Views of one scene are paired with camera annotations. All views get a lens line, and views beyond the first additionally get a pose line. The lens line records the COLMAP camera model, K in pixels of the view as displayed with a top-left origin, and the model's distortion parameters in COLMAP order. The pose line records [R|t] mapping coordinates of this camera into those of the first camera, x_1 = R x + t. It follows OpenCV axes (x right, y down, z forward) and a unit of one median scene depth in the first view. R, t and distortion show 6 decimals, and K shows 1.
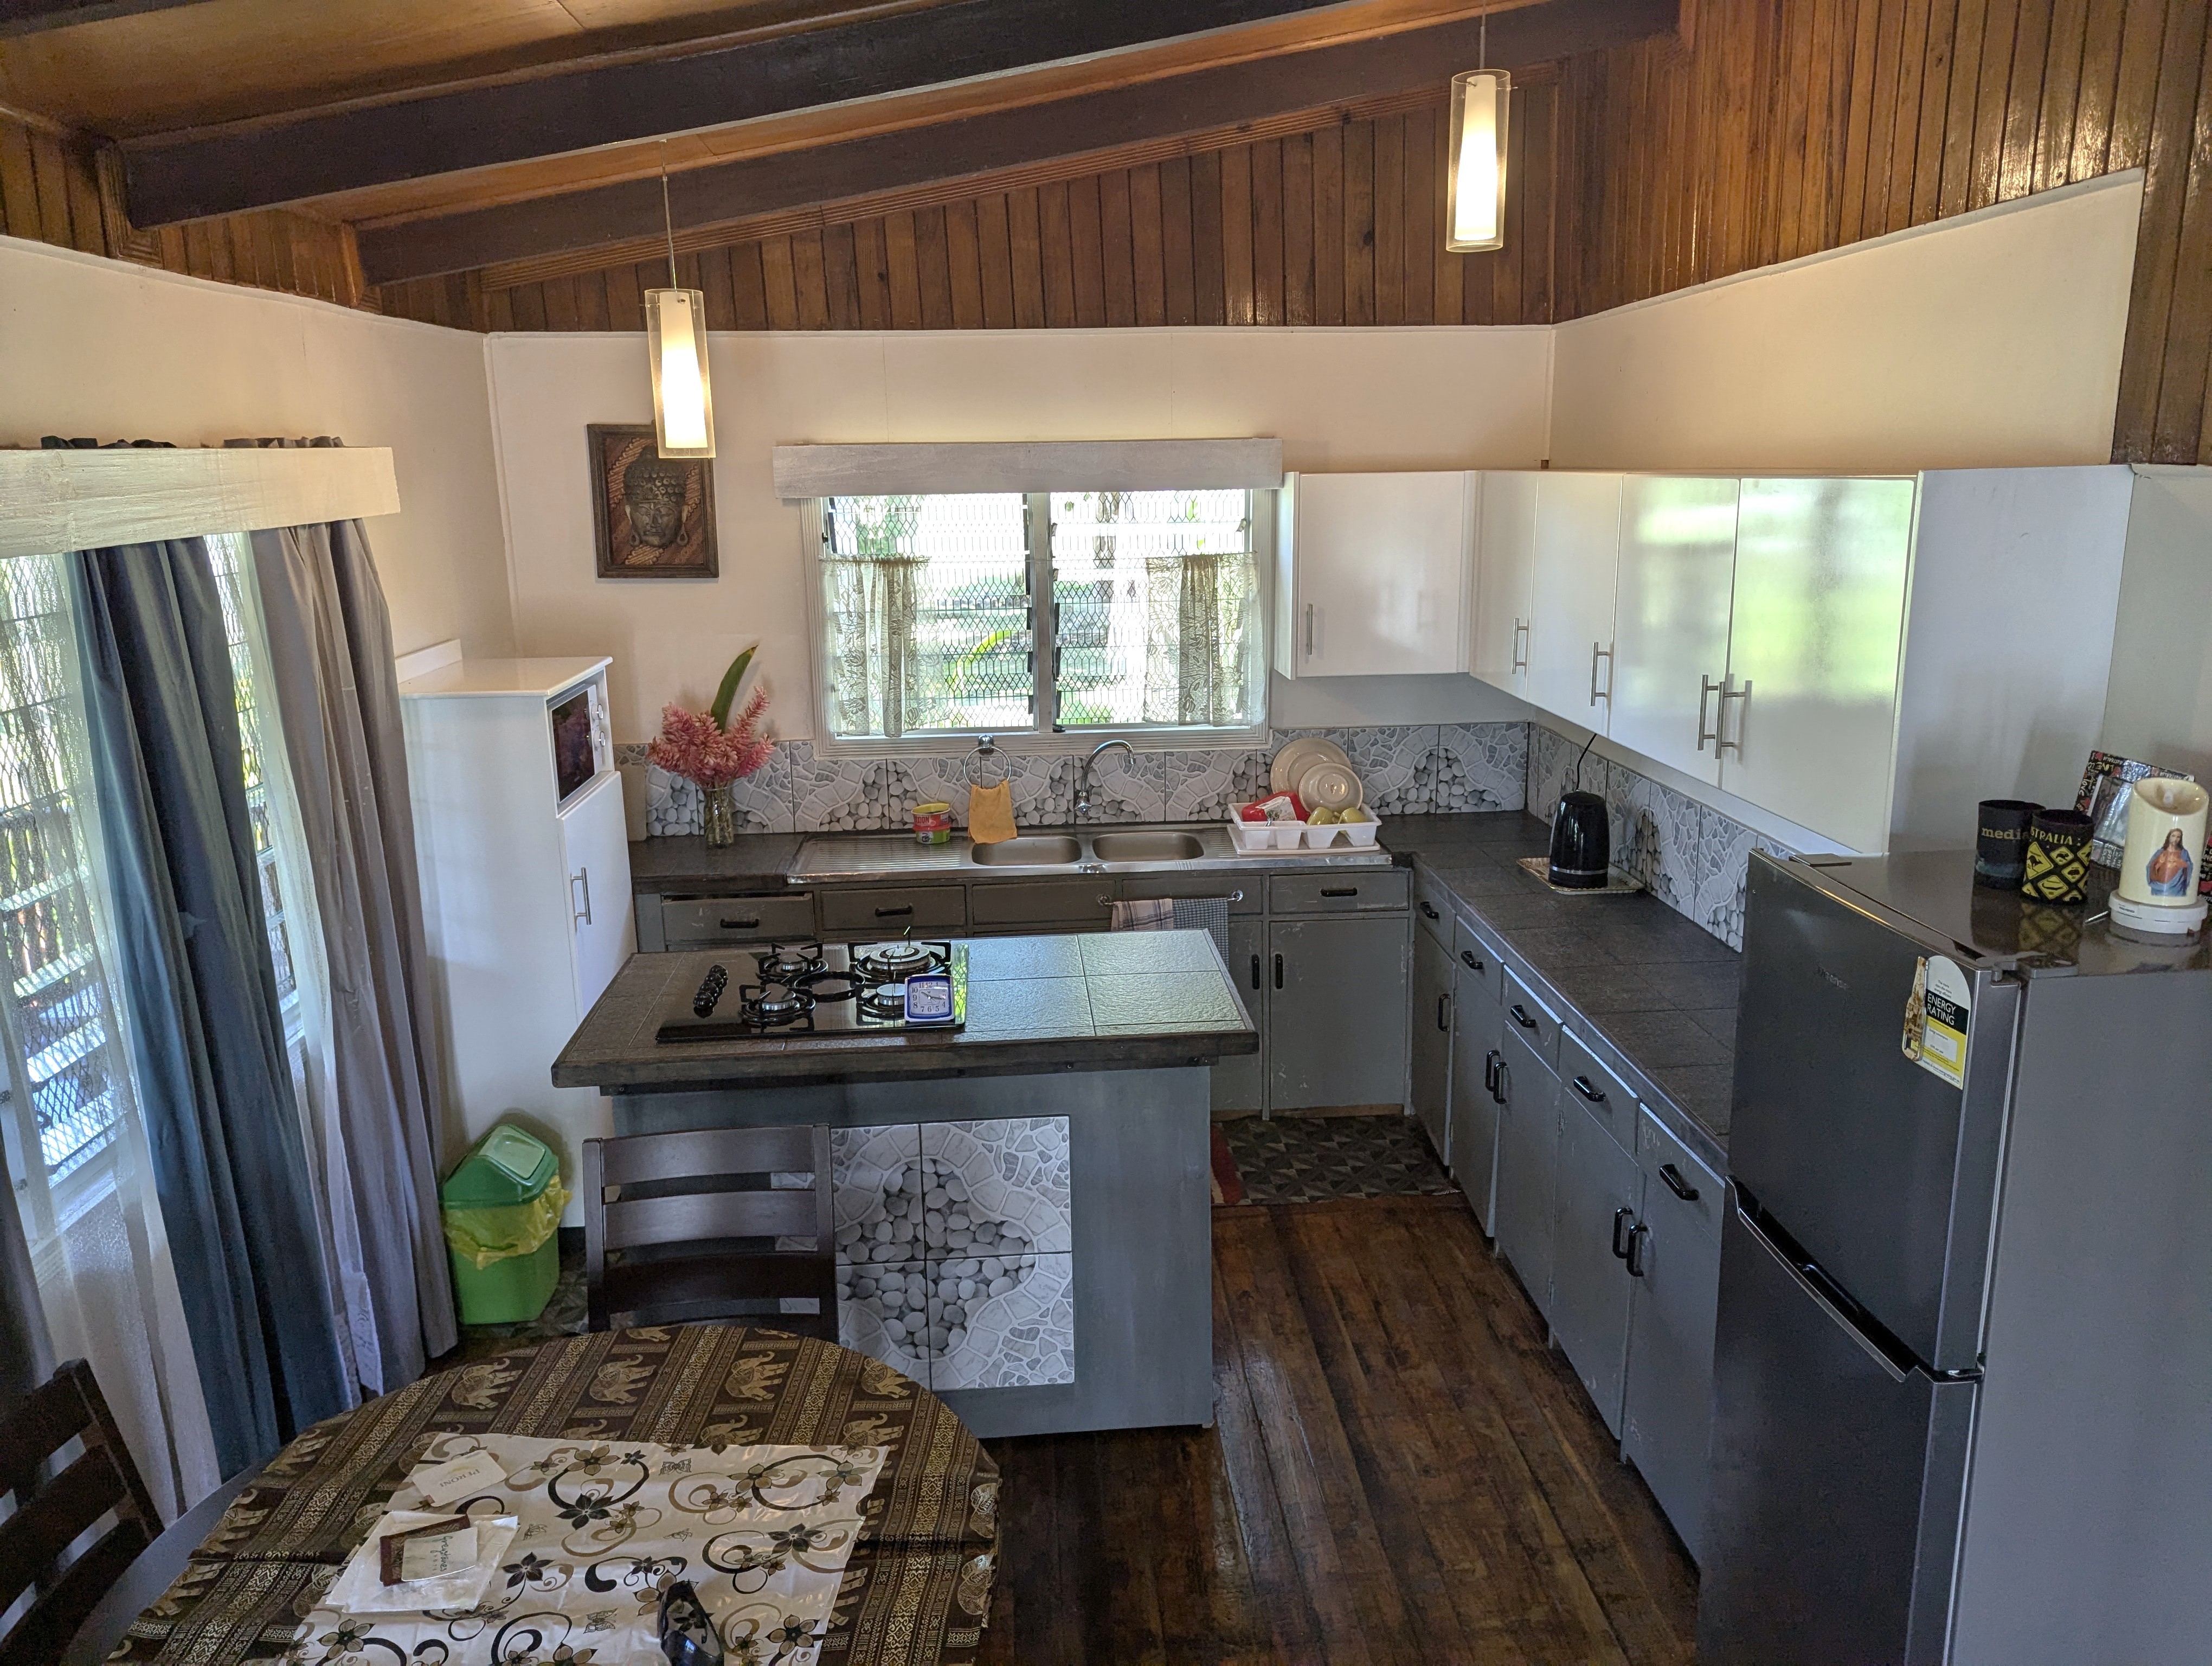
lens RADIAL K [[1544.0, 0, 1102.6], [0, 1544.0, 816.7], [0, 0, 1]] dist [0.069974, -0.061630]
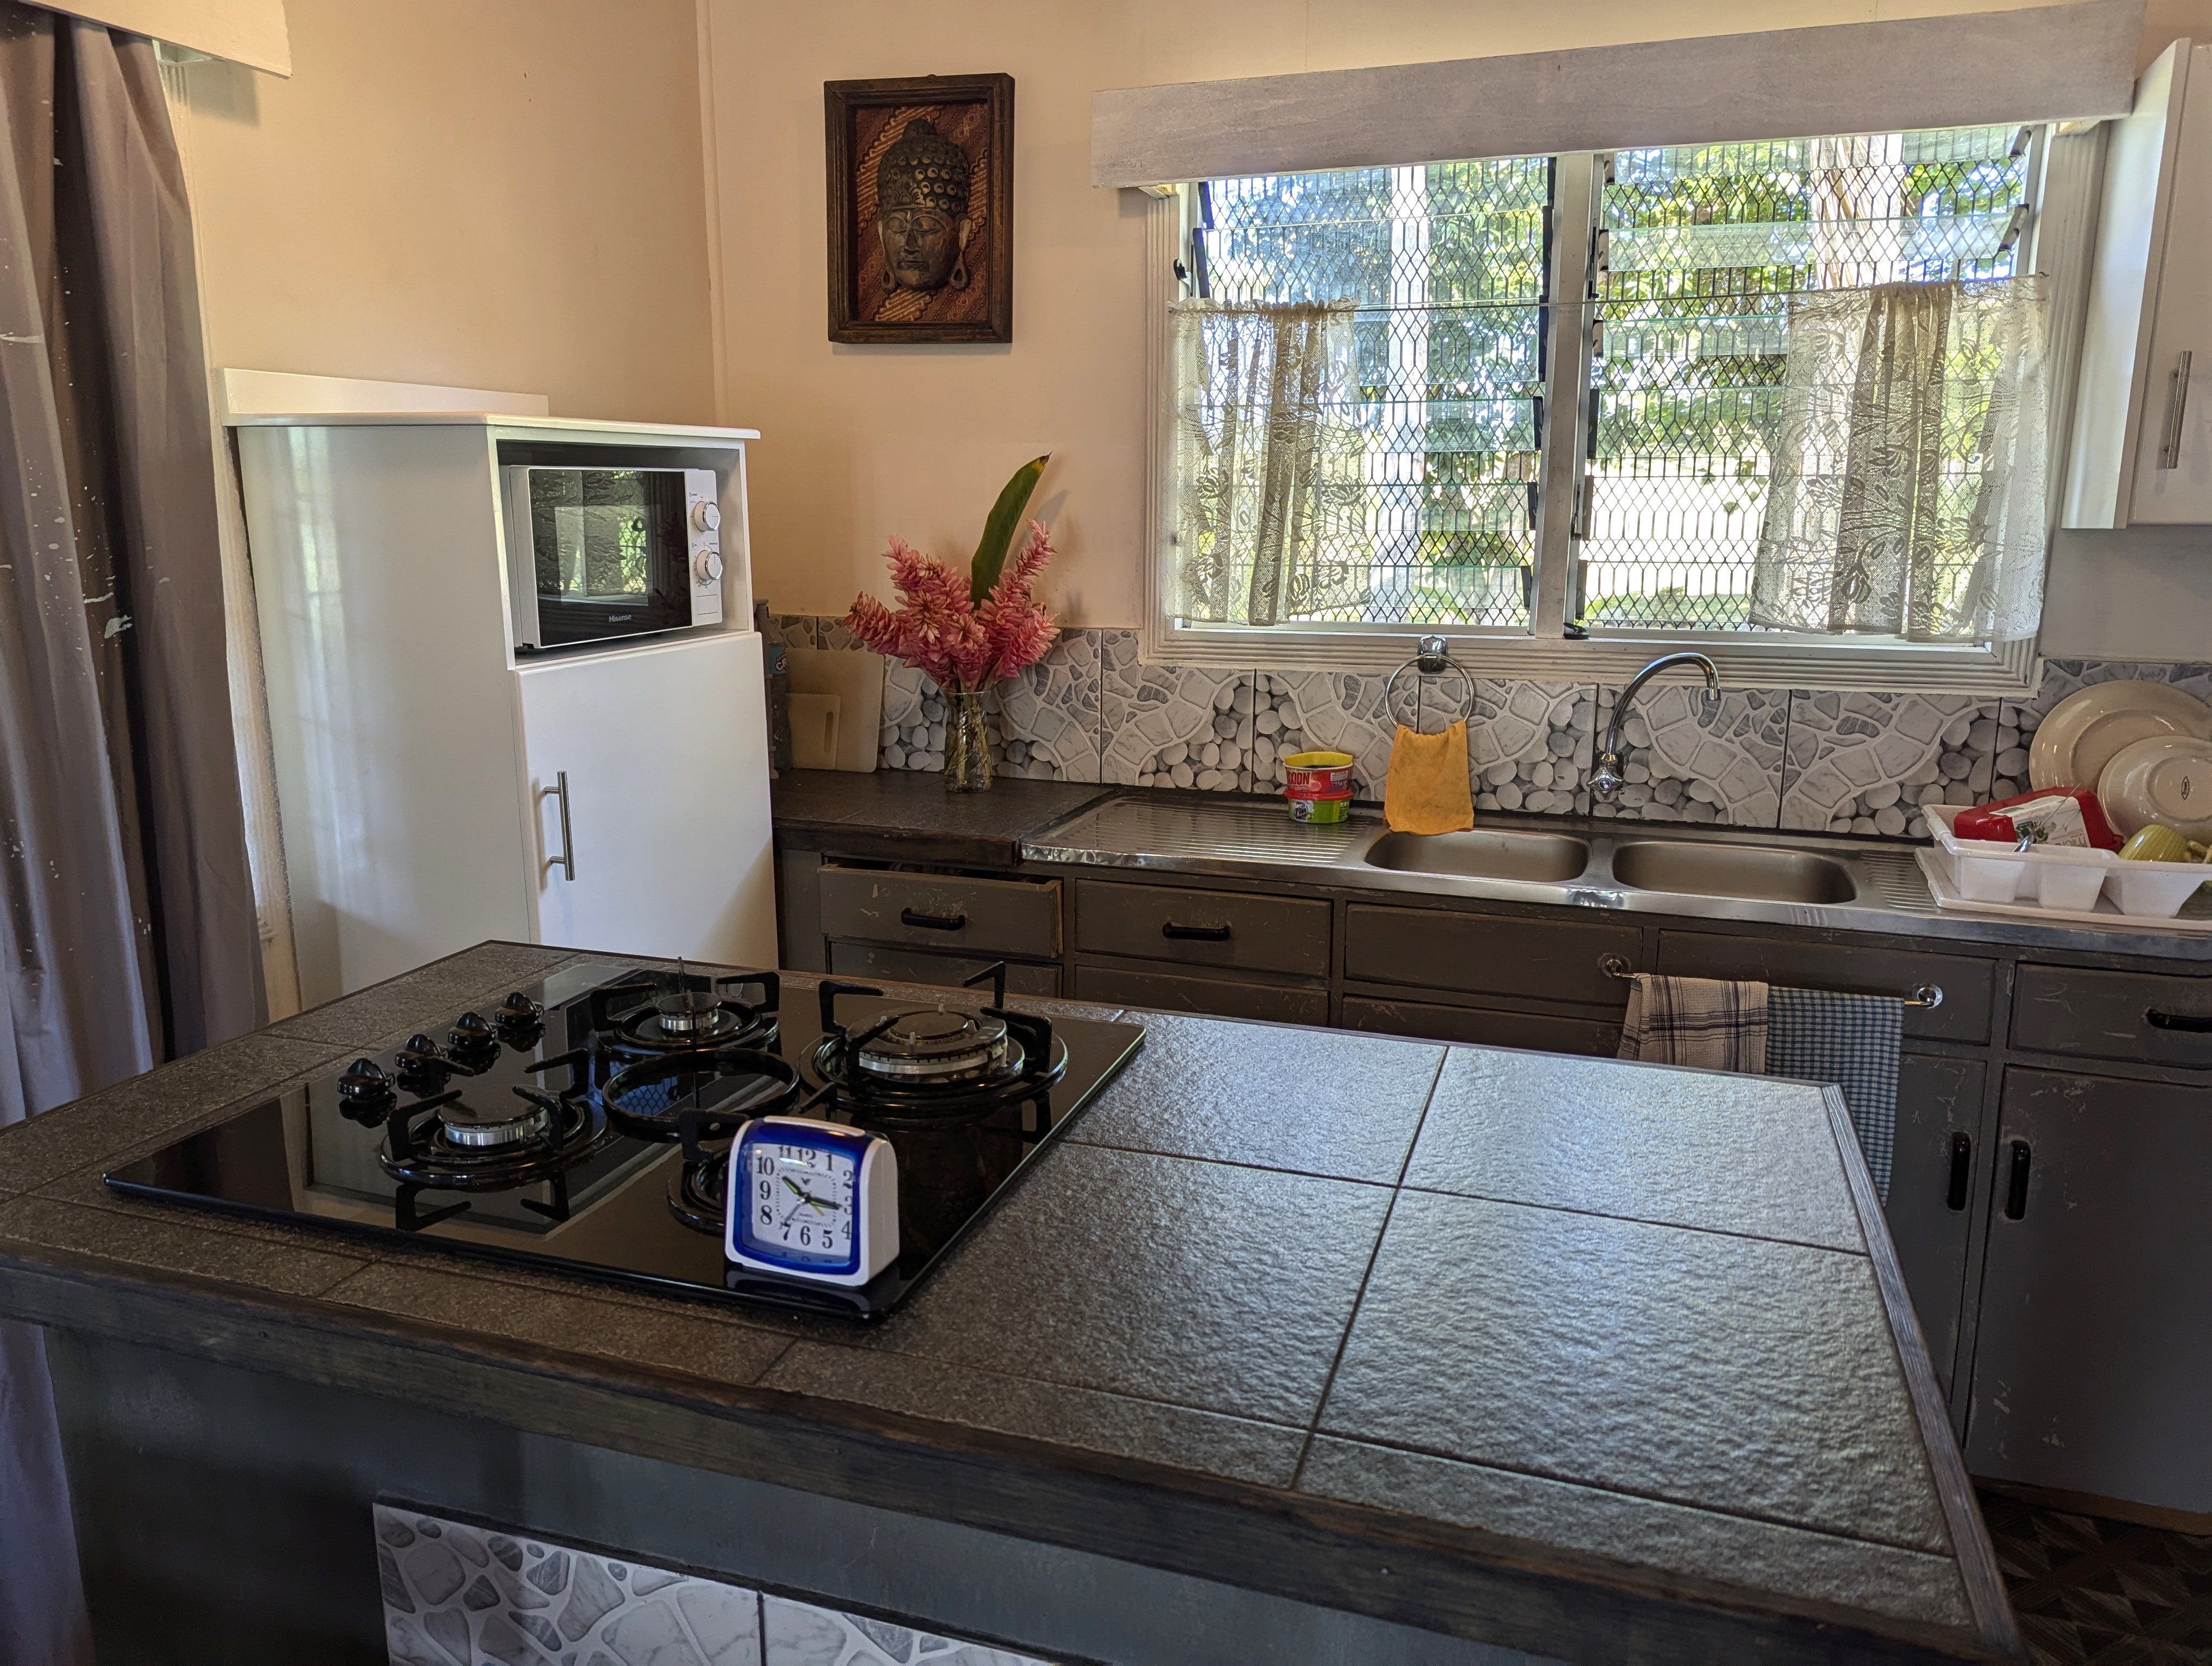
lens RADIAL K [[1544.0, 0, 1134.9], [0, 1544.0, 800.6], [0, 0, 1]] dist [0.069974, -0.061630]
pose [[0.925165, 0.093255, -0.367930, 0.035408], [-0.104851, 0.994420, -0.011606, 0.023691], [0.364795, 0.049316, 0.929781, 0.483576]]
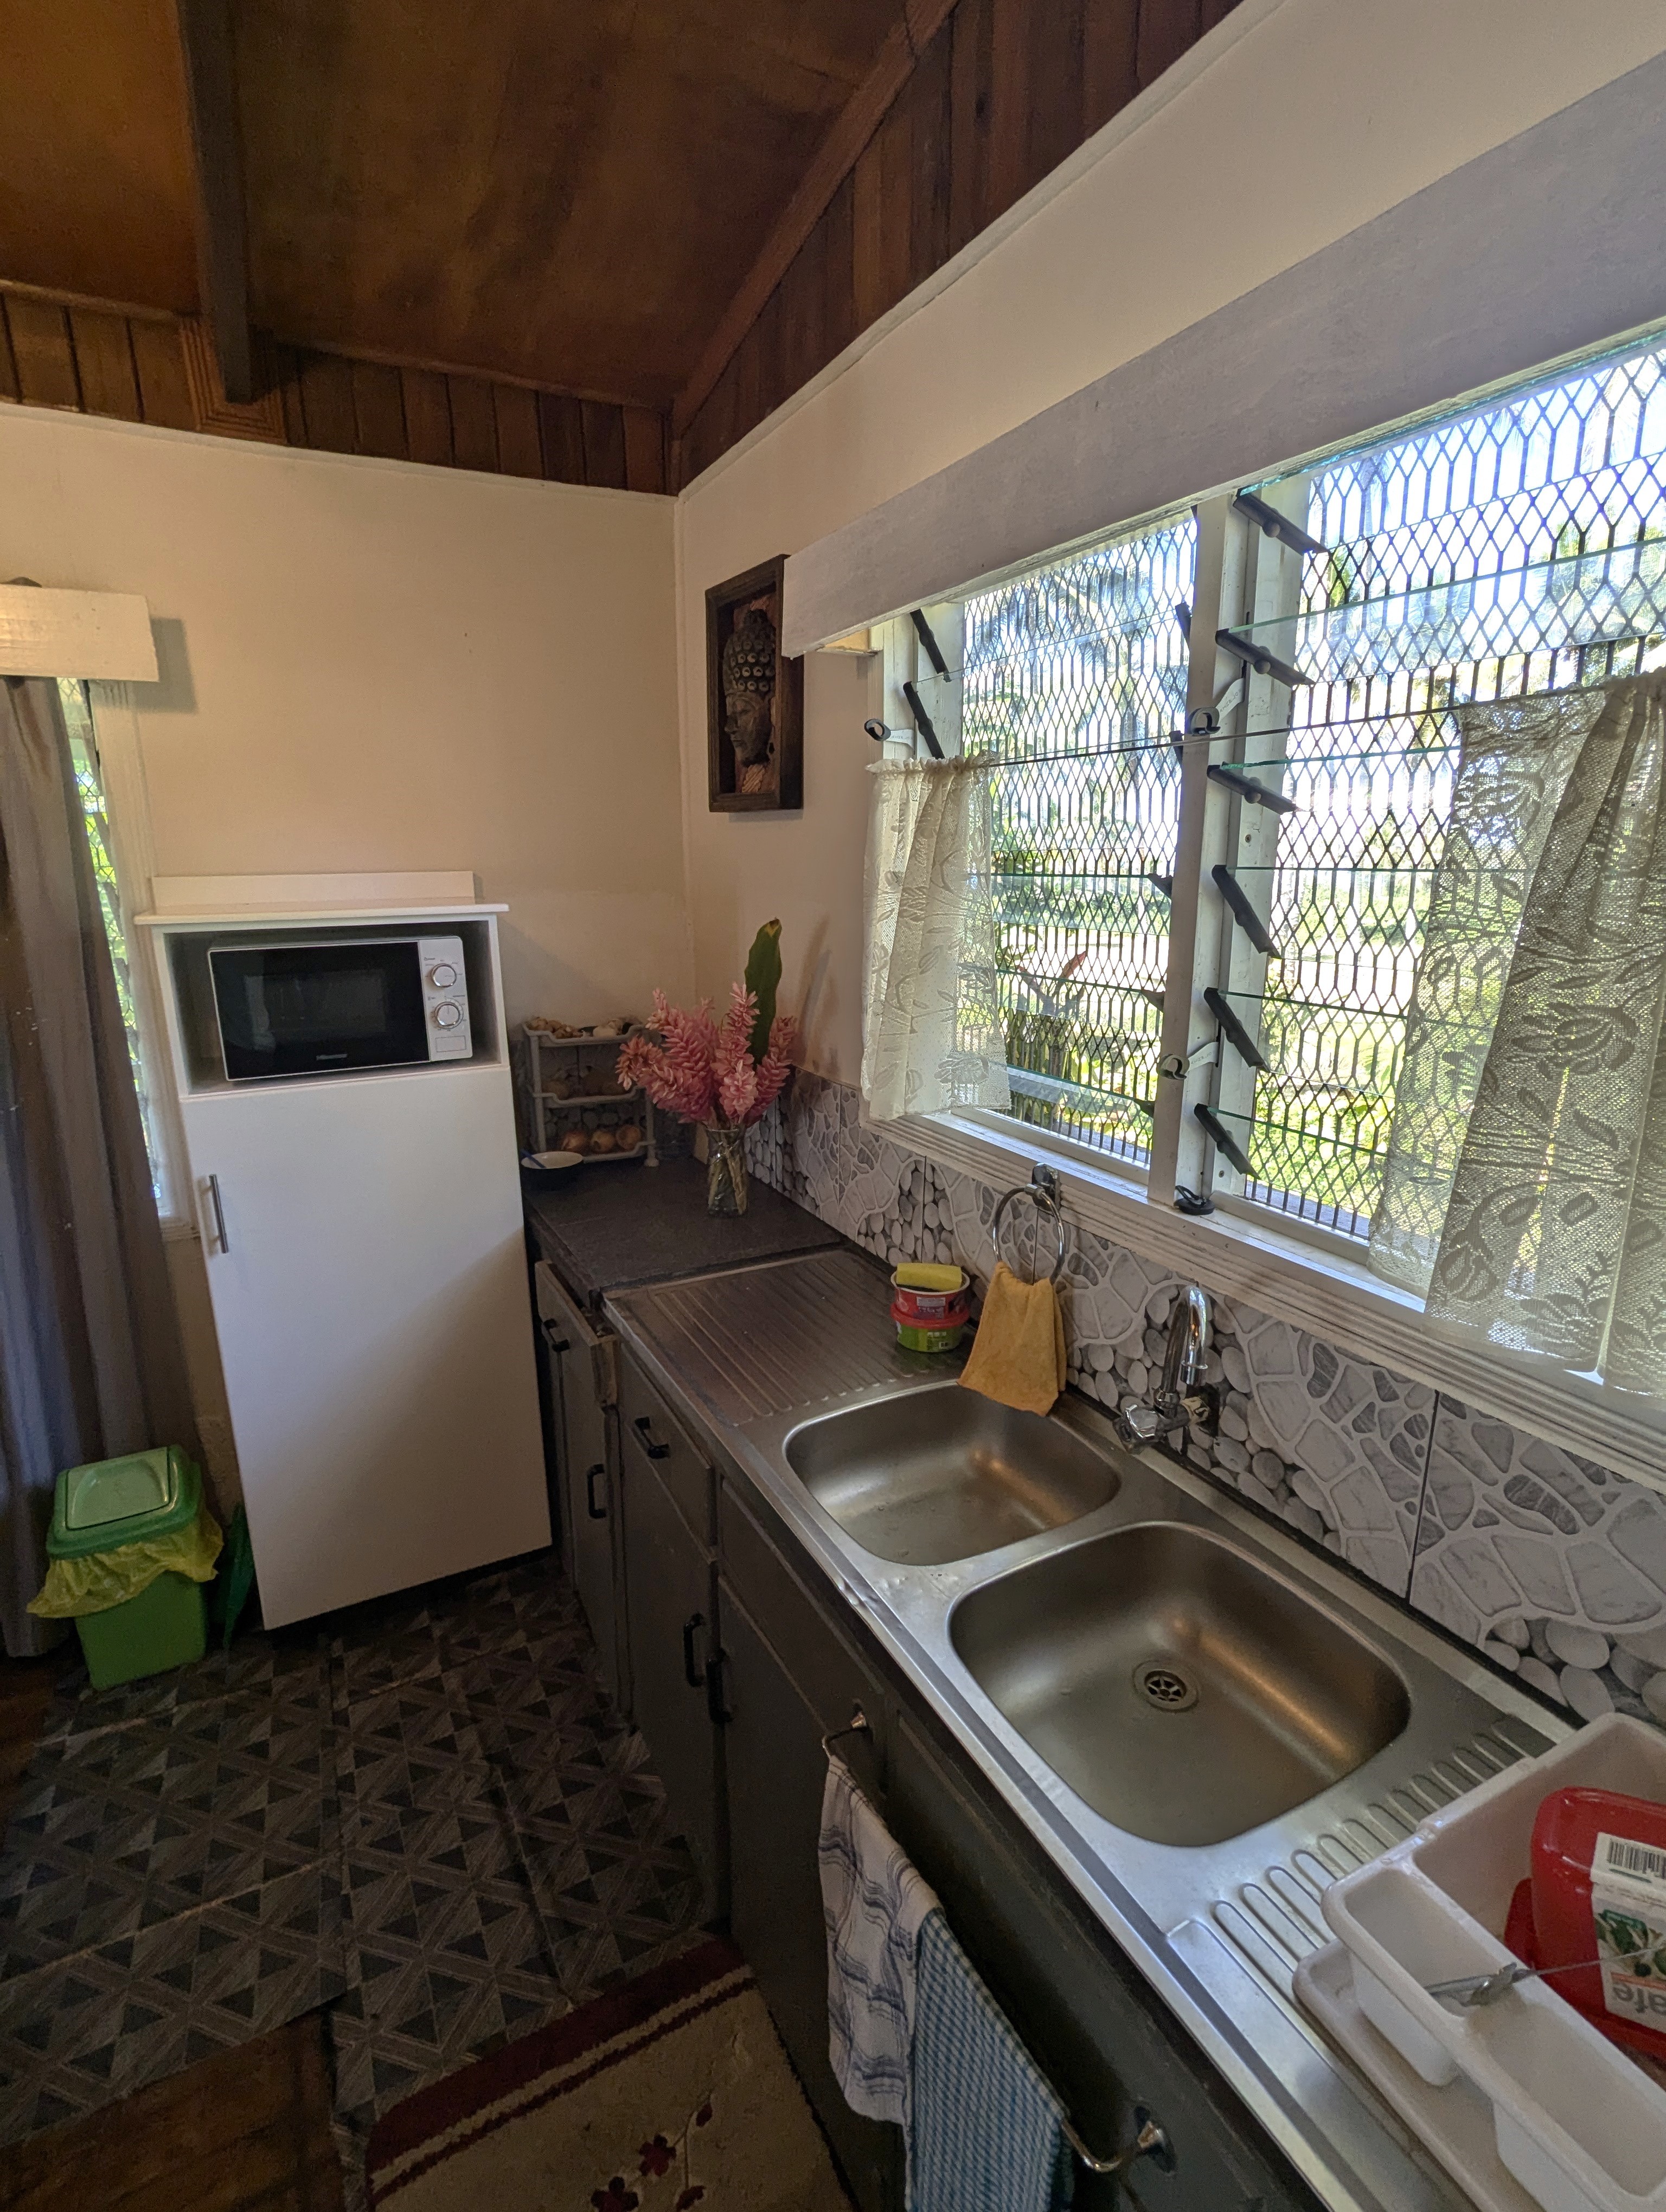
lens RADIAL K [[1047.3, 0, 832.7], [0, 1047.3, 1100.5], [0, 0, 1]] dist [0.001837, -0.001282]
pose [[0.407822, 0.224795, -0.884957, 0.168267], [-0.206685, 0.966789, 0.150334, -0.109010], [0.889361, 0.121598, 0.440739, 0.862188]]
